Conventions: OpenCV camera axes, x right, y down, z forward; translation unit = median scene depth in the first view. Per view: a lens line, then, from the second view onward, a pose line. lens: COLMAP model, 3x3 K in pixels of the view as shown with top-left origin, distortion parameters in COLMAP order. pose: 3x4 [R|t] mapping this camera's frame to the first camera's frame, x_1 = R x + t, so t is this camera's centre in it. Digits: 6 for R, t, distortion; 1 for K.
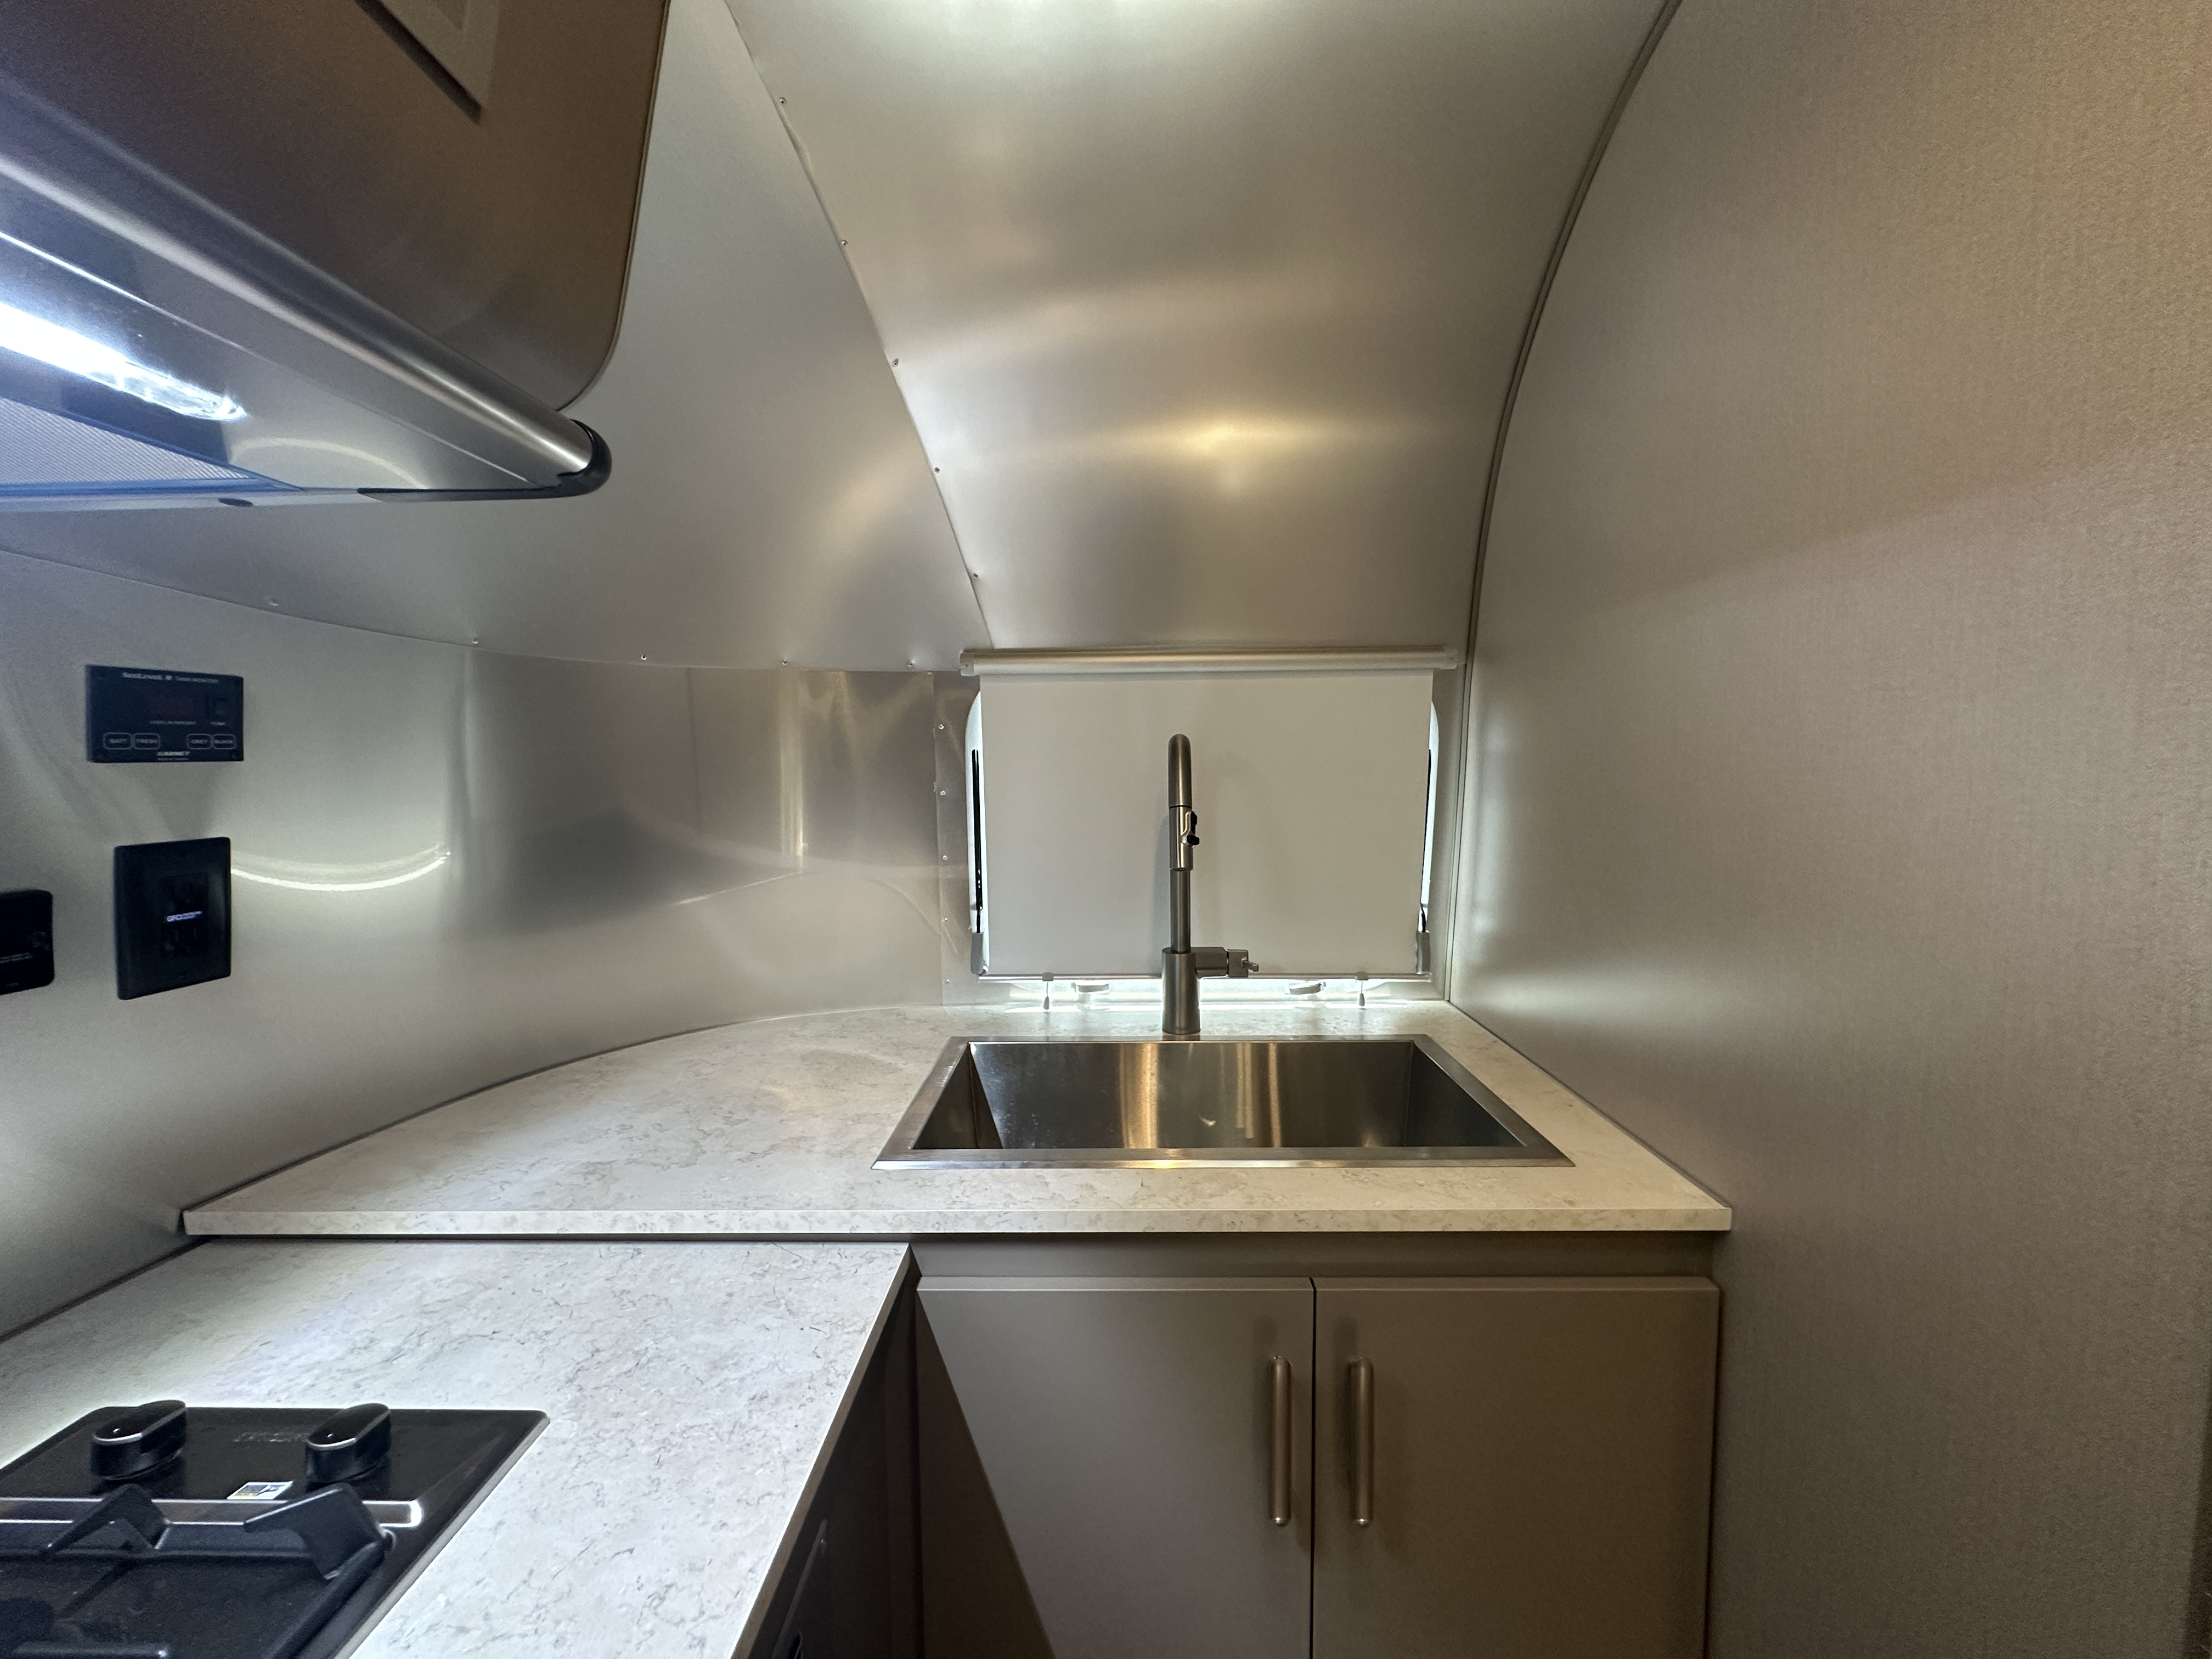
lens RADIAL K [[884.4, 0, 1101.7], [0, 884.4, 828.4], [0, 0, 1]] dist [-0.007042, 0.001491]
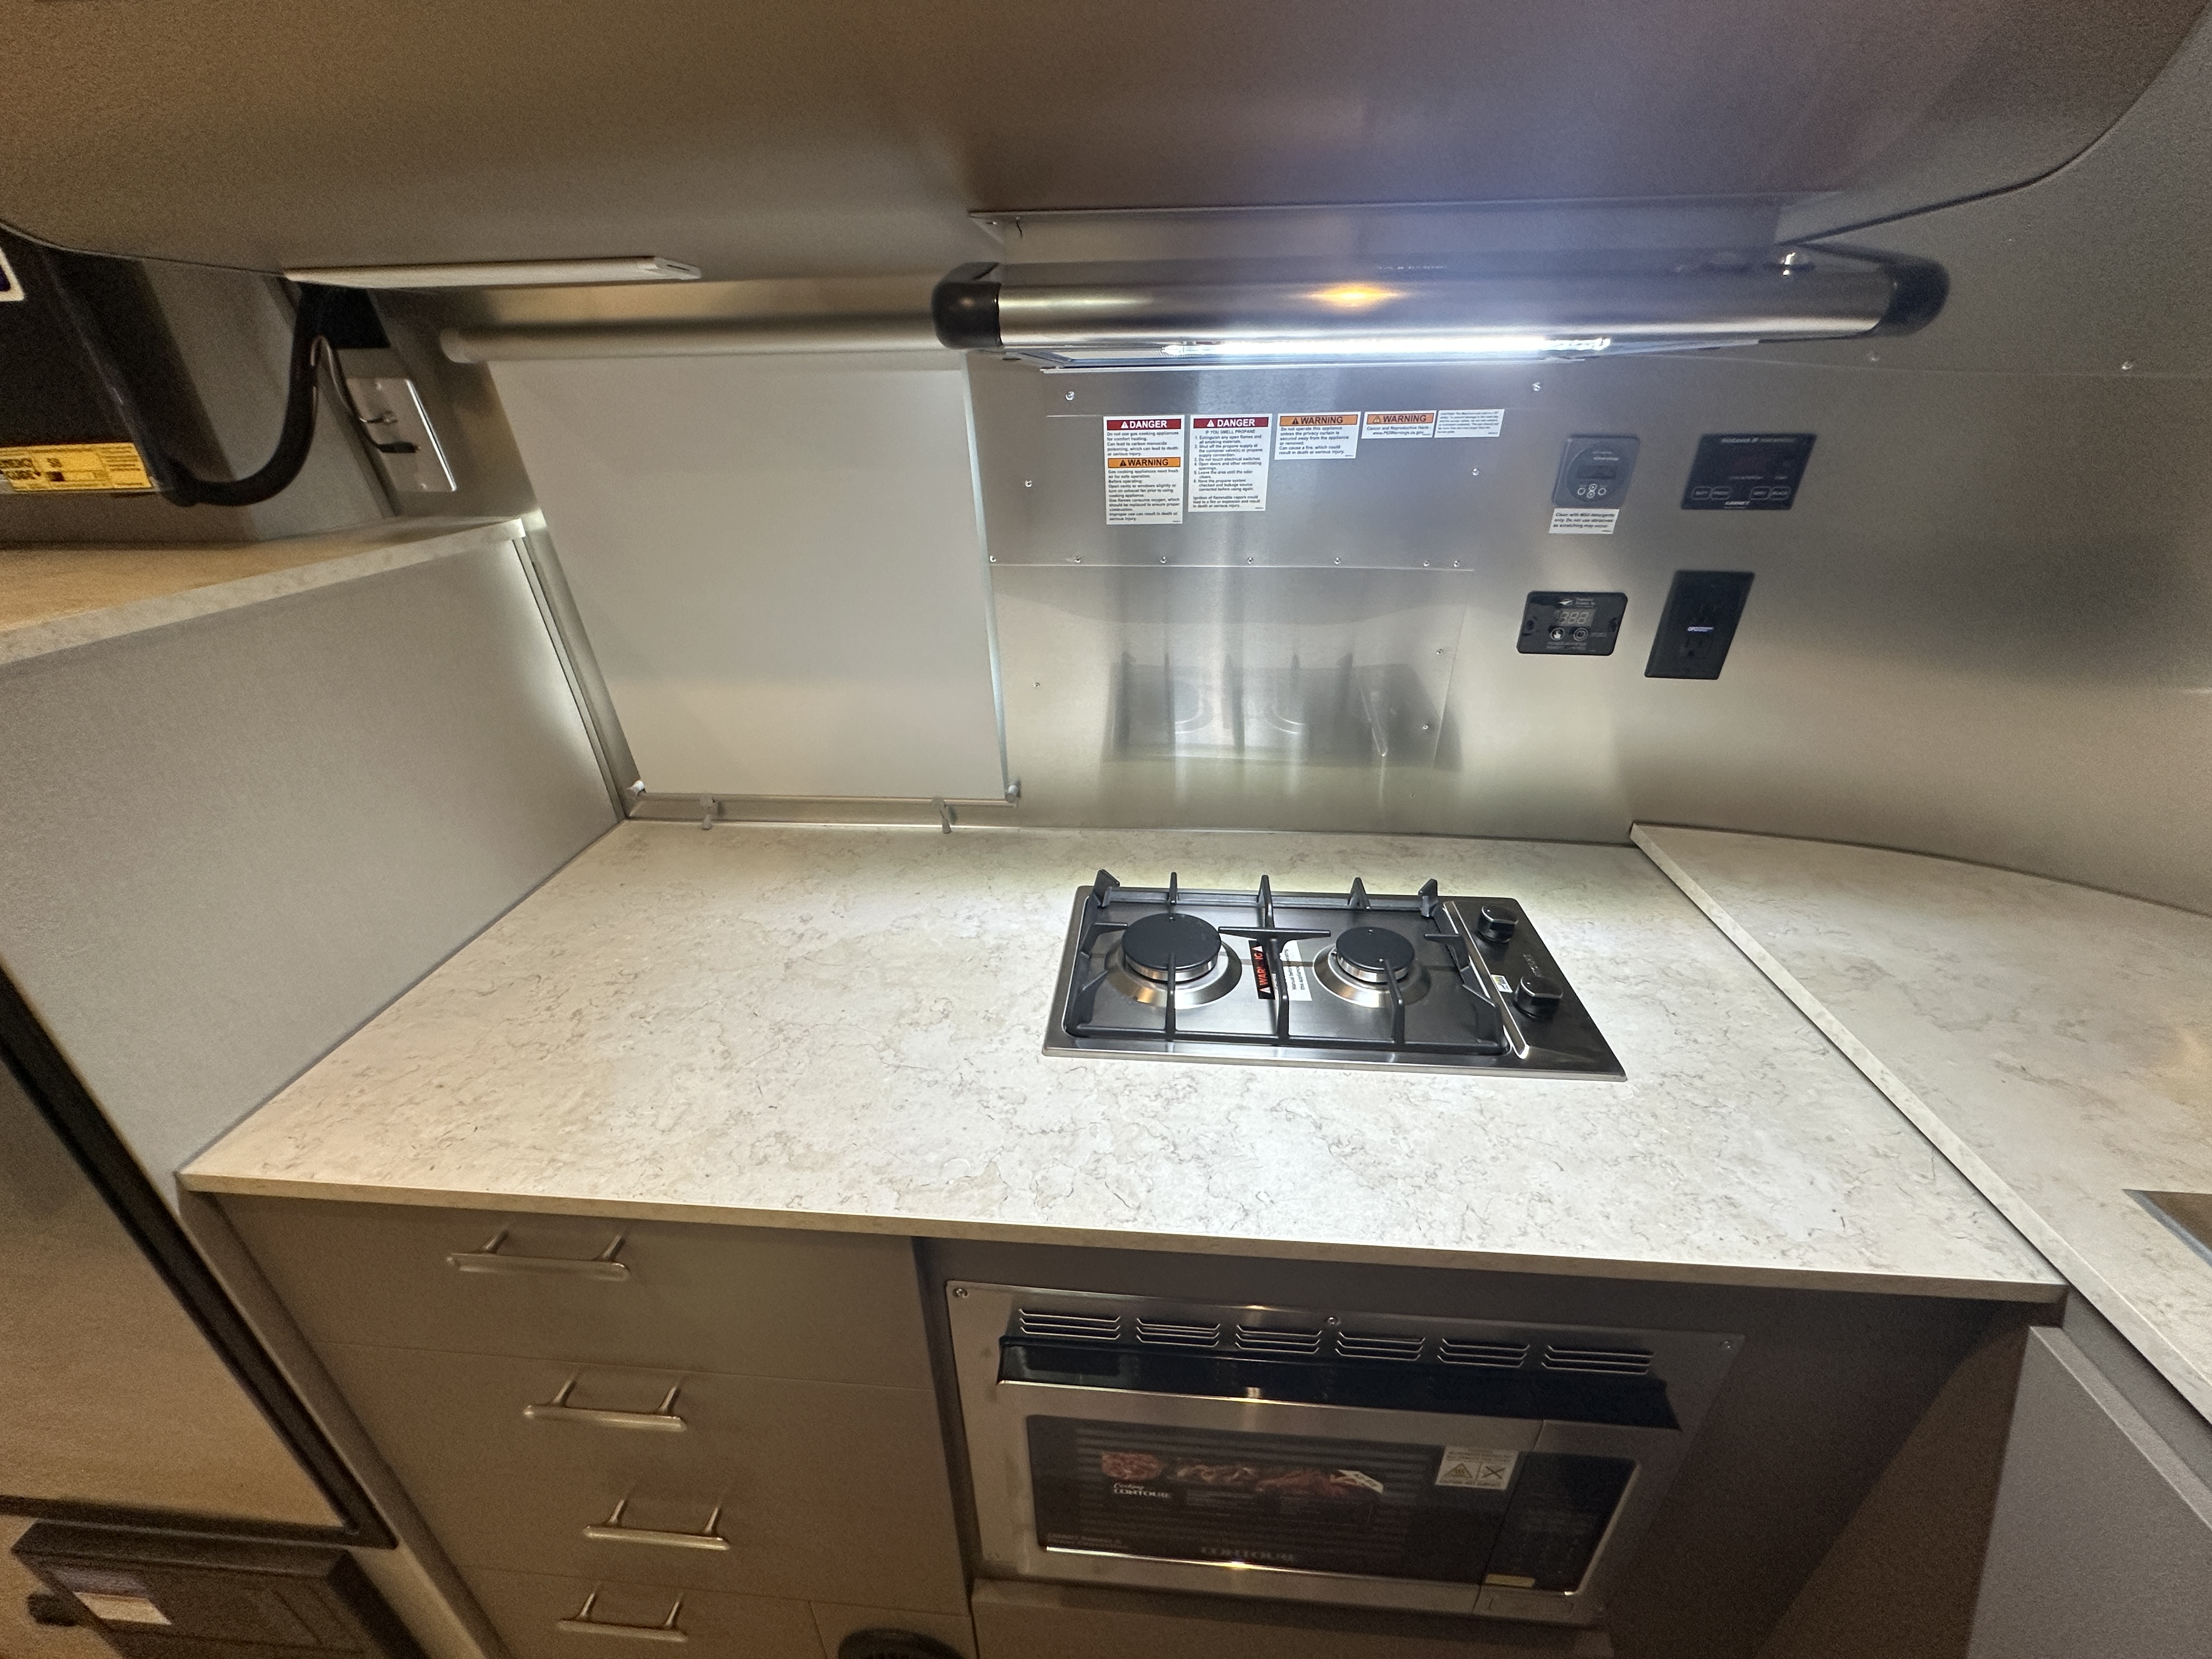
lens RADIAL K [[886.4, 0, 1103.3], [0, 886.4, 826.1], [0, 0, 1]] dist [-0.003553, -0.000018]
pose [[-0.062908, 0.457872, -0.886790, 0.345324], [-0.065837, 0.884710, 0.461468, -0.192839], [0.995845, 0.087414, -0.025511, 0.145150]]
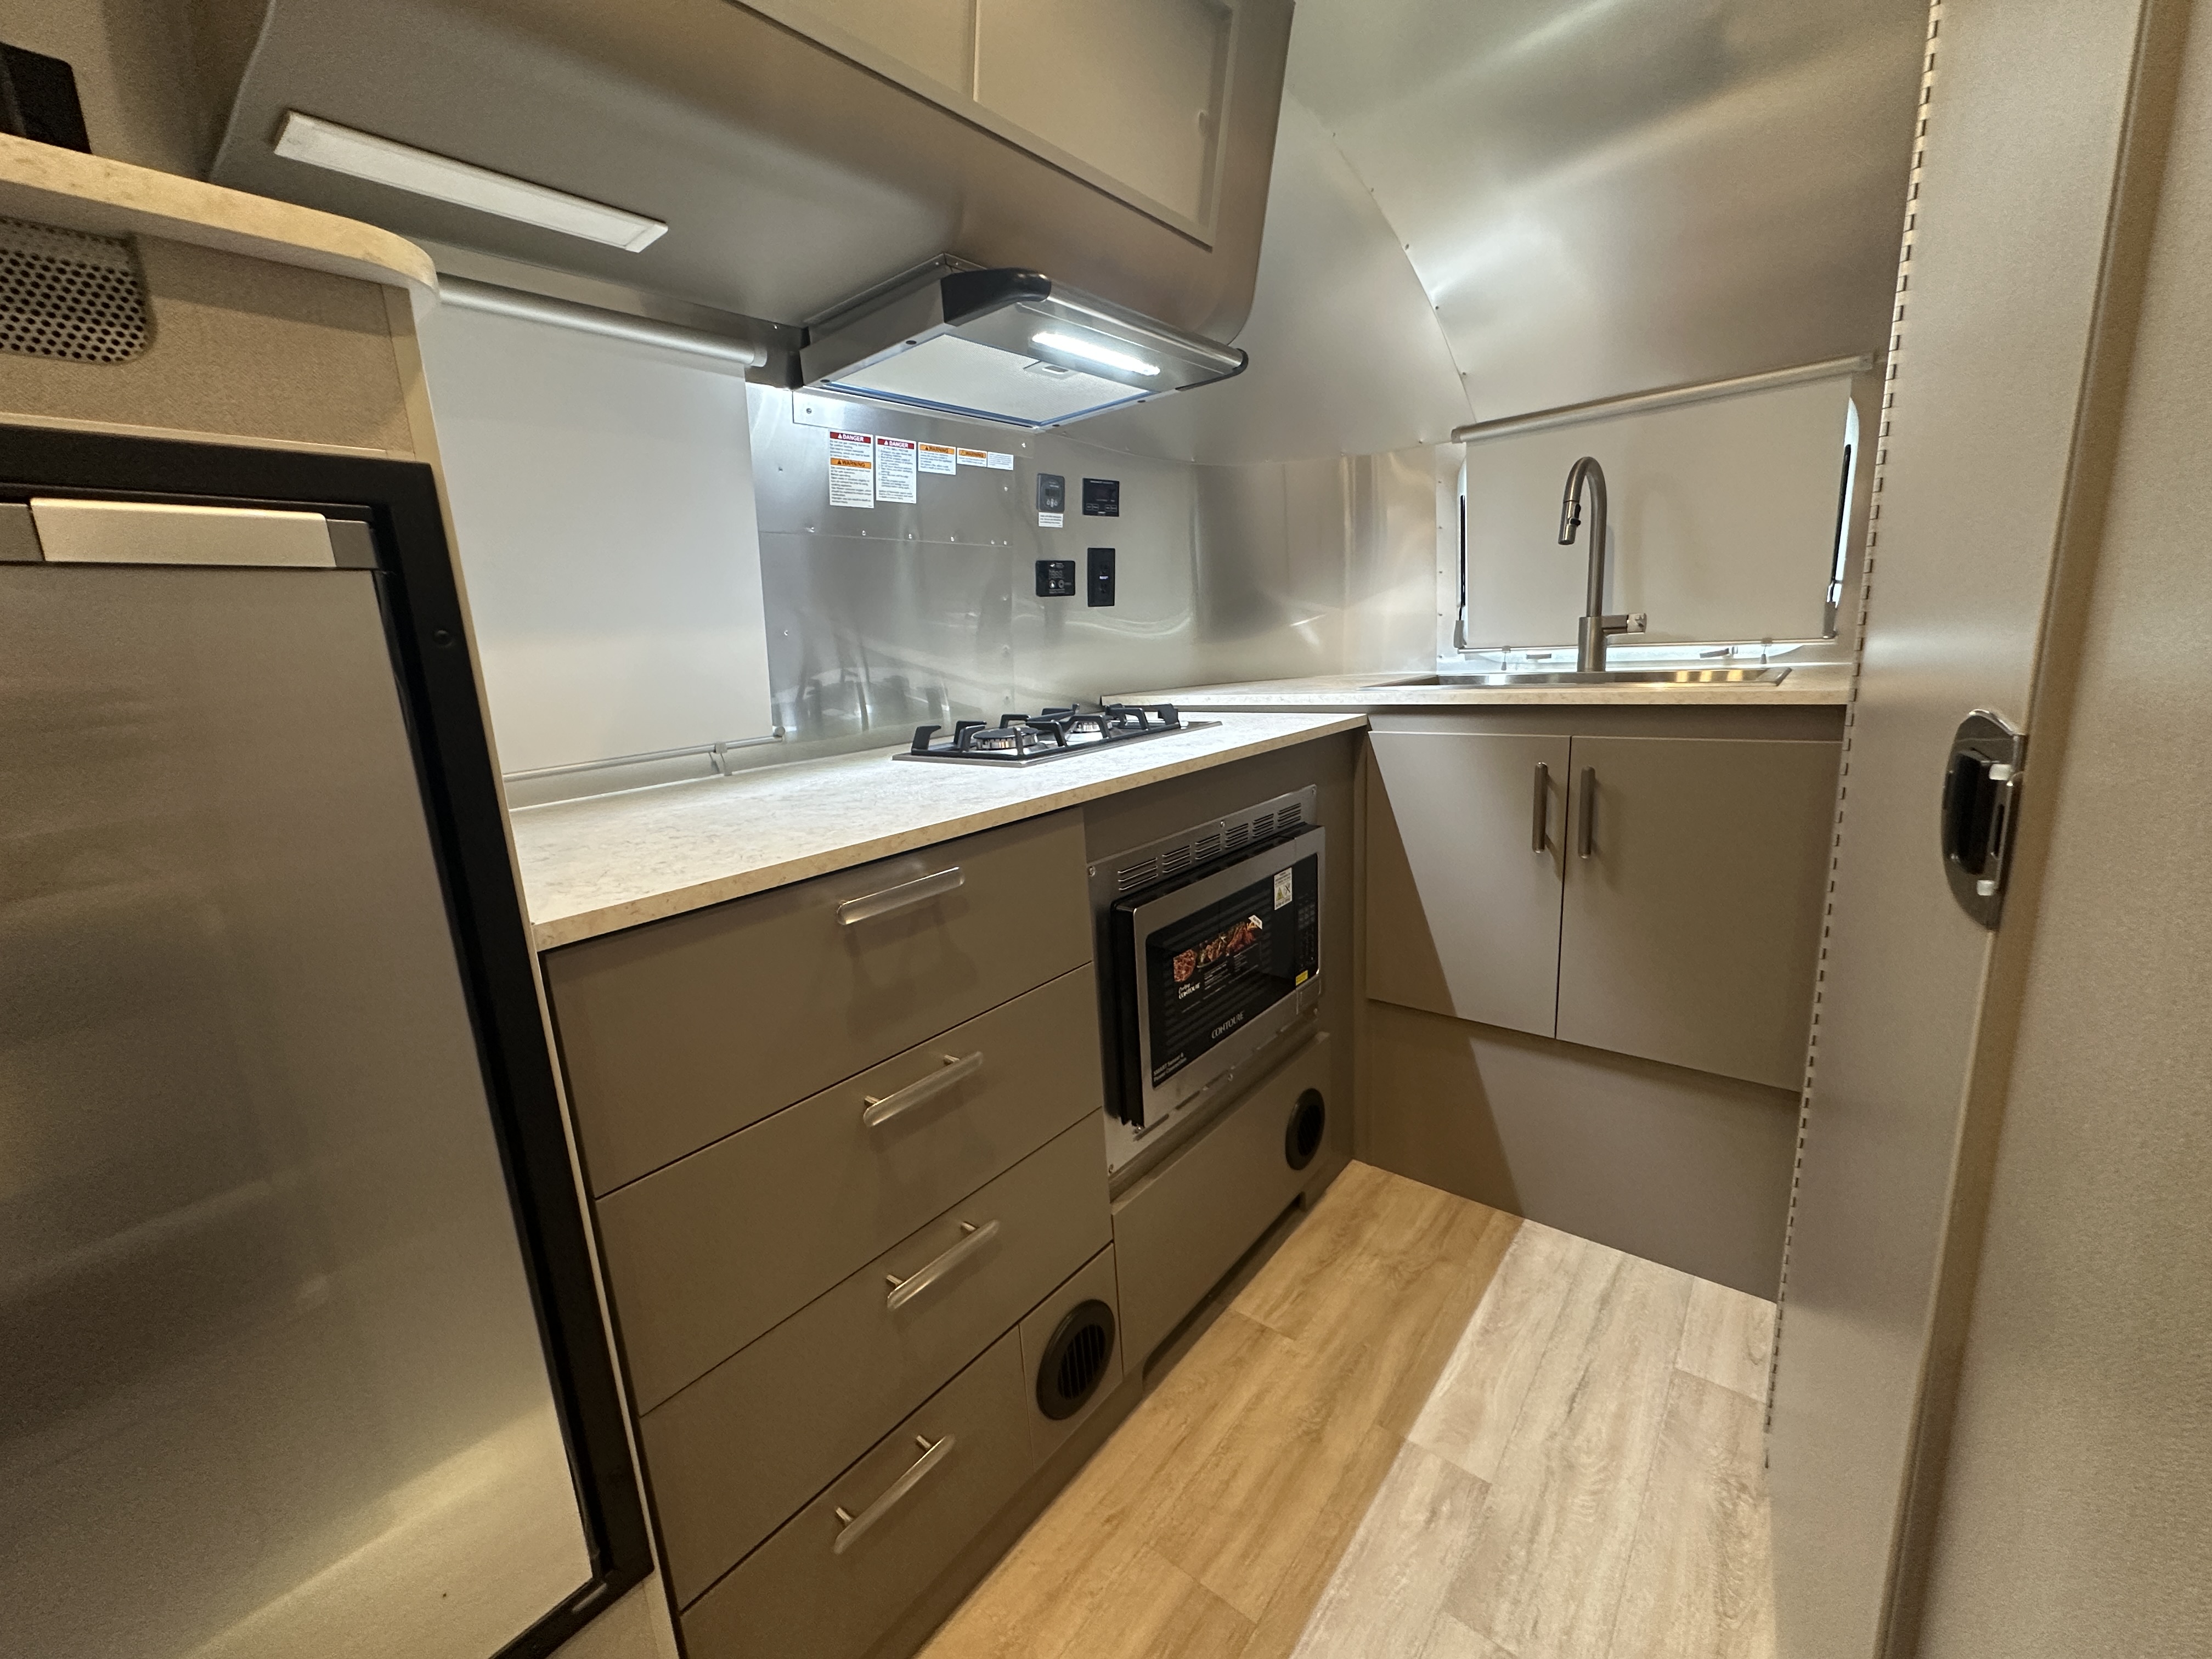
lens RADIAL K [[884.4, 0, 1101.7], [0, 884.4, 828.4], [0, 0, 1]] dist [-0.007042, 0.001491]
pose [[0.778901, 0.092925, -0.620224, 0.651325], [0.006207, 0.987771, 0.155787, 0.419411], [0.627116, -0.125193, 0.768799, -1.110574]]
